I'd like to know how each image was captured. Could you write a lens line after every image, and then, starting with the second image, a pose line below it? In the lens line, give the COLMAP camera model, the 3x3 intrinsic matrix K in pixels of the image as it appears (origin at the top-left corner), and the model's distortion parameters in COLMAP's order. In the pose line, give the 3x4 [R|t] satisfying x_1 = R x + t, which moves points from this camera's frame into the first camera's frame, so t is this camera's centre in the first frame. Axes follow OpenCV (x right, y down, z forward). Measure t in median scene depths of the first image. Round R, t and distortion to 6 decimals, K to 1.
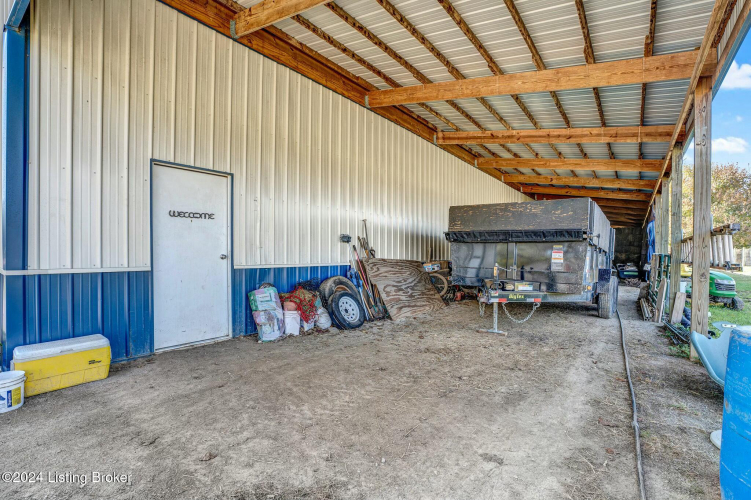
lens RADIAL K [[348.0, 0, 375.4], [0, 348.0, 249.7], [0, 0, 1]] dist [0.000646, 0.000226]
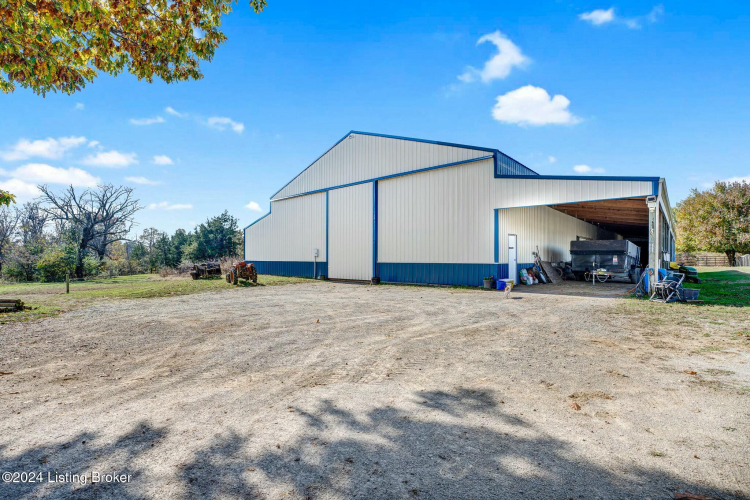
lens RADIAL K [[347.5, 0, 370.6], [0, 347.5, 250.1], [0, 0, 1]] dist [0.000646, 0.000226]
pose [[0.997028, -0.005457, -0.076844, -1.247039], [0.004496, 0.999909, -0.012680, -0.029257], [0.076907, 0.012297, 0.996962, -1.979322]]
